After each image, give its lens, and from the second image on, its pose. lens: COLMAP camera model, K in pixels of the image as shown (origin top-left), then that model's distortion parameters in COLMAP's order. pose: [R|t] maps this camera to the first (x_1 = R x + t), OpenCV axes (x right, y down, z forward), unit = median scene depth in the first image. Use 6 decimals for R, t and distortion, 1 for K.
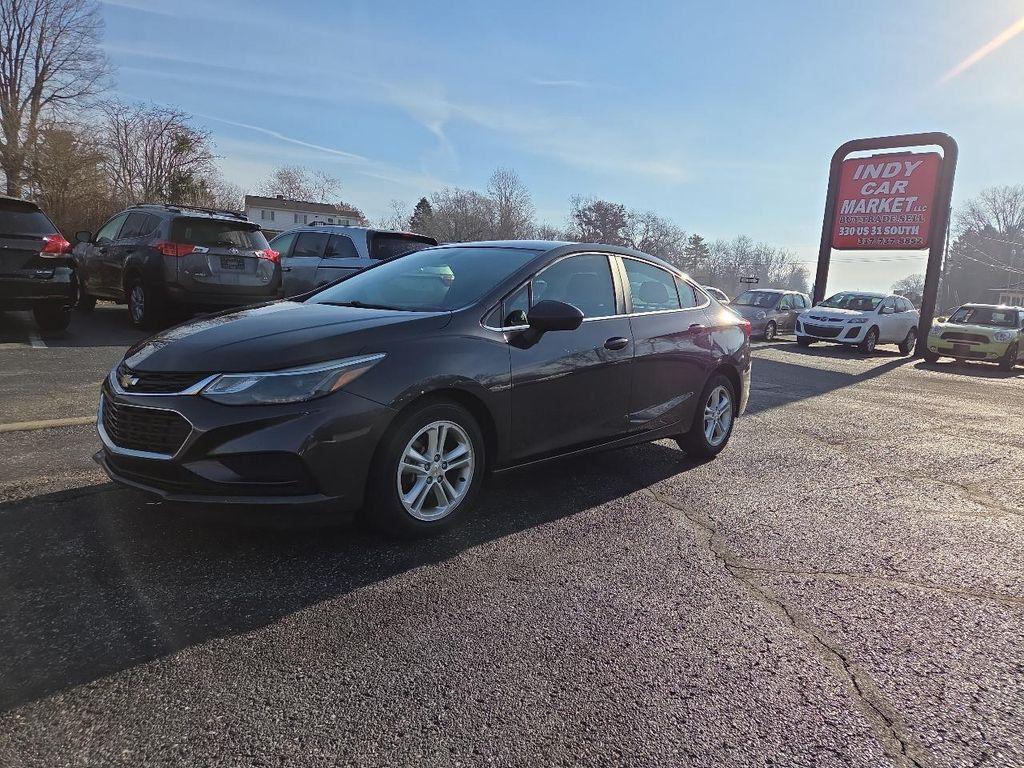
lens RADIAL K [[708.9, 0, 514.9], [0, 708.9, 376.0], [0, 0, 1]] dist [0.083900, -0.072399]
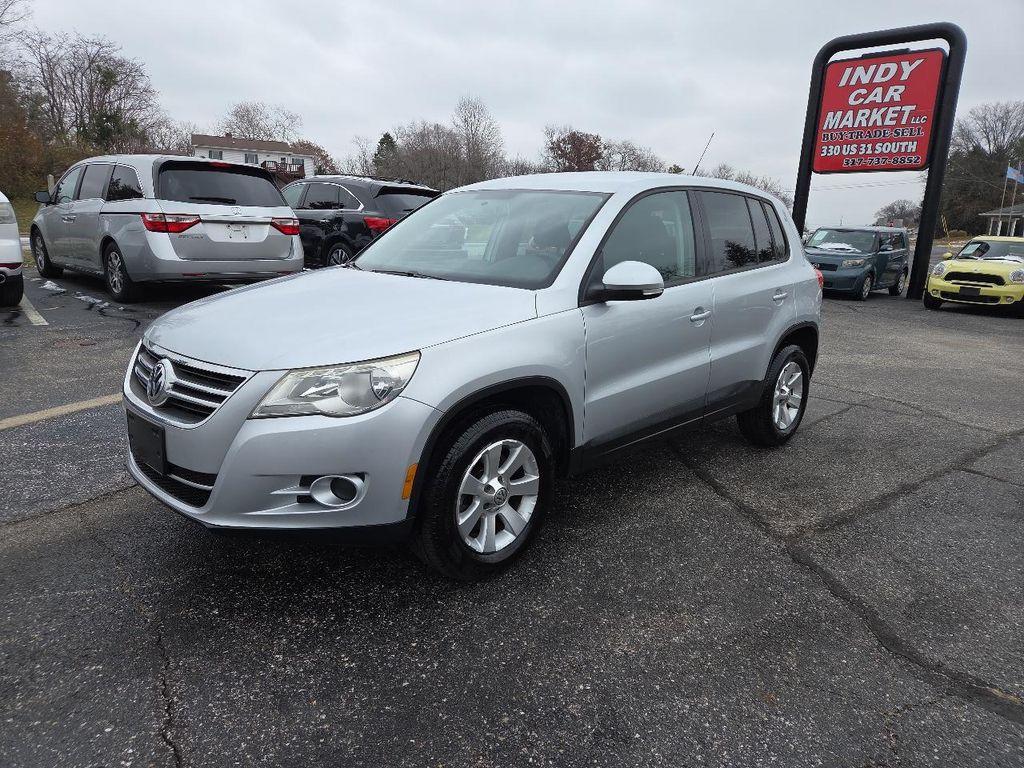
lens RADIAL K [[708.9, 0, 502.1], [0, 708.9, 380.6], [0, 0, 1]] dist [0.083900, -0.072399]
pose [[0.999546, -0.029713, 0.004933, 0.024049], [0.029151, 0.995543, 0.089695, -0.007725], [-0.007576, -0.089510, 0.995957, 0.051246]]
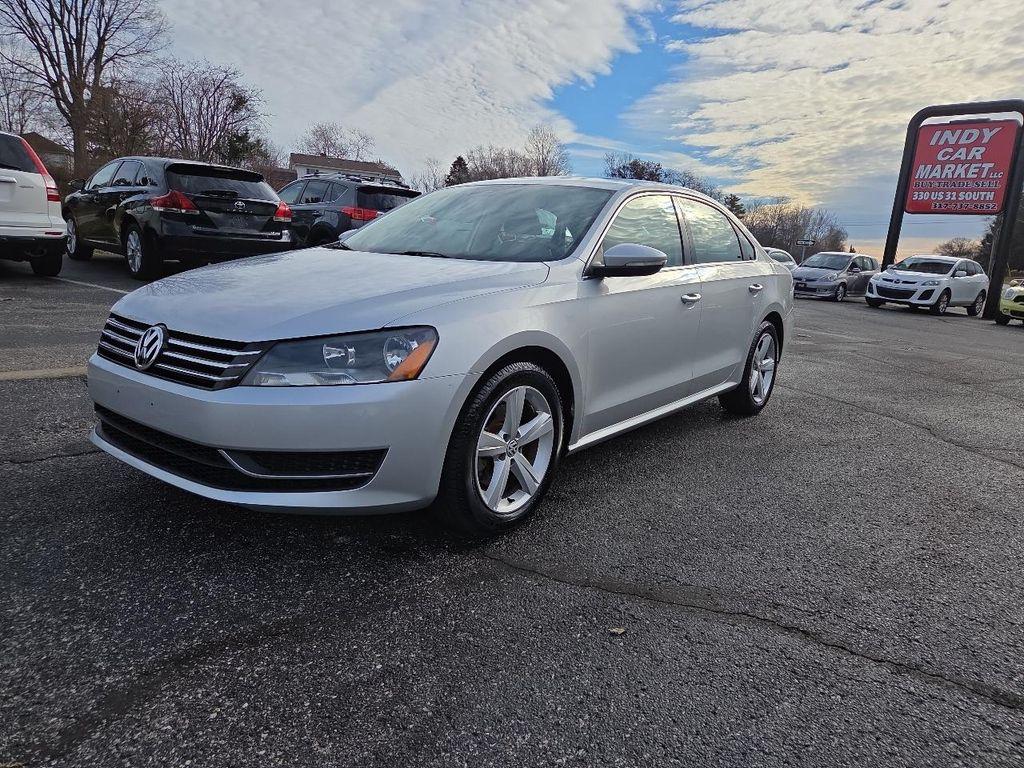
lens RADIAL K [[708.9, 0, 507.1], [0, 708.9, 372.5], [0, 0, 1]] dist [0.083900, -0.072399]
pose [[0.998860, 0.018903, -0.043836, -0.028697], [-0.016661, 0.998562, 0.050955, 0.002935], [0.044737, -0.050167, 0.997738, -0.025866]]
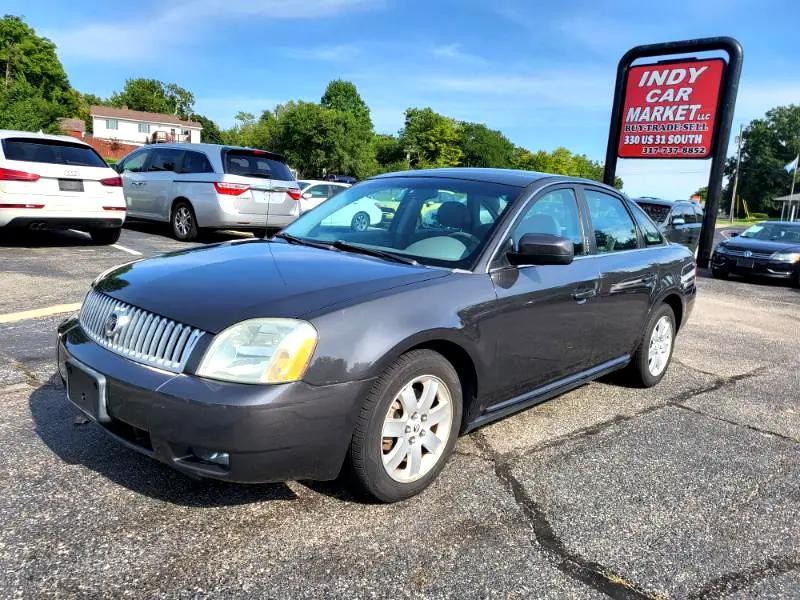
lens RADIAL K [[637.0, 0, 390.2], [0, 637.0, 300.8], [0, 0, 1]] dist [0.007371, 0.052296]
pose [[0.999073, -0.002166, 0.042985, 0.033650], [0.000394, 0.999151, 0.041184, -0.006456], [-0.043038, -0.041129, 0.998226, 0.048536]]
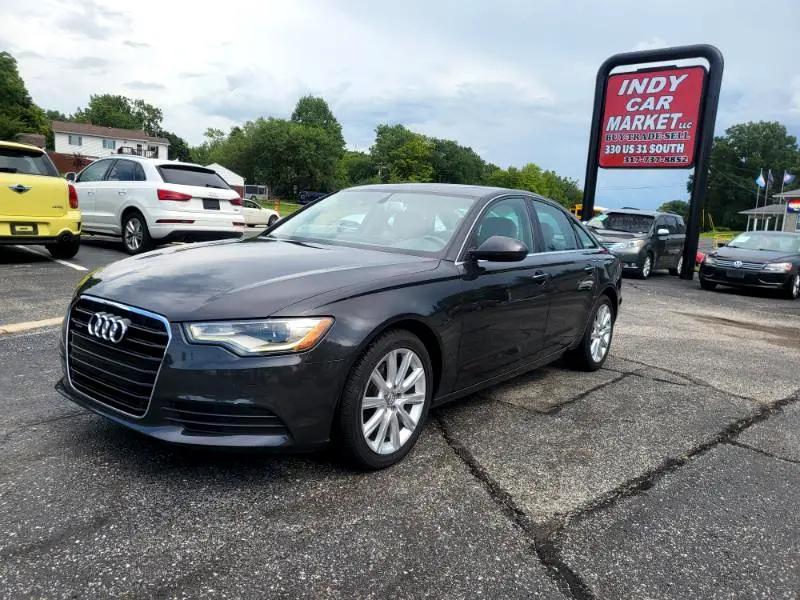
lens RADIAL K [[637.0, 0, 395.2], [0, 637.0, 301.9], [0, 0, 1]] dist [0.007371, 0.052296]
pose [[0.995595, -0.014385, 0.092644, 0.032722], [0.012819, 0.999765, 0.017481, -0.006083], [-0.092874, -0.016216, 0.995546, 0.063925]]
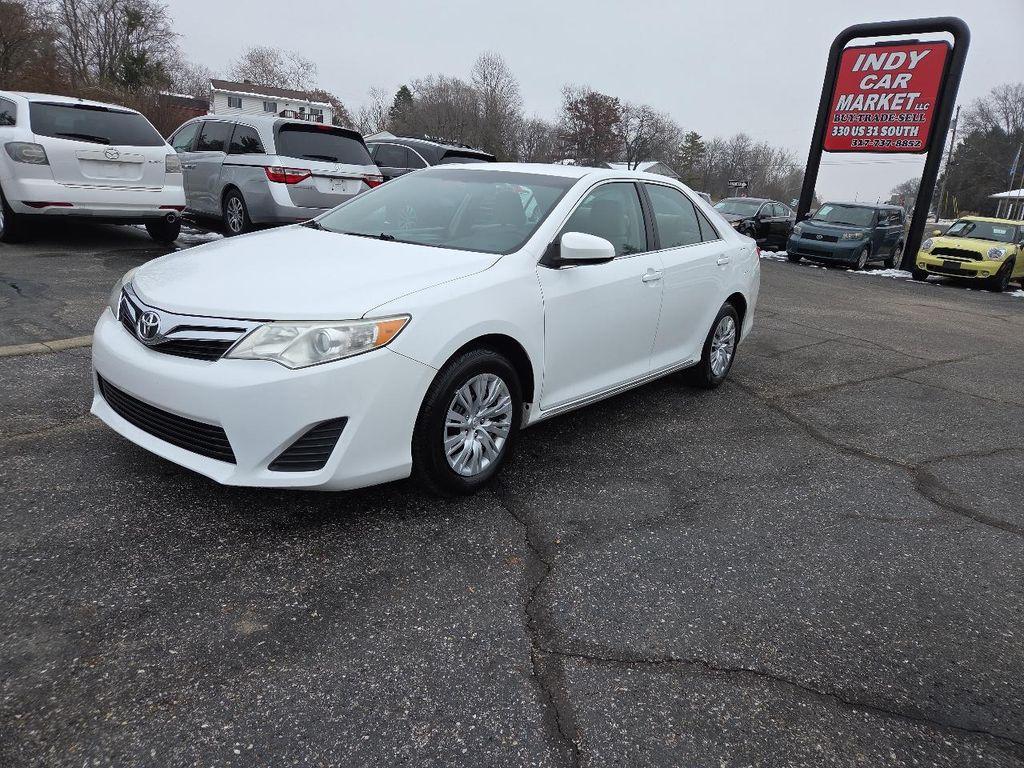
lens RADIAL K [[708.9, 0, 510.0], [0, 708.9, 386.0], [0, 0, 1]] dist [0.083900, -0.072399]
pose [[0.999865, 0.012681, 0.010466, 0.013218], [-0.014089, 0.988913, 0.147828, -0.004161], [-0.008476, -0.147956, 0.988958, 0.018395]]
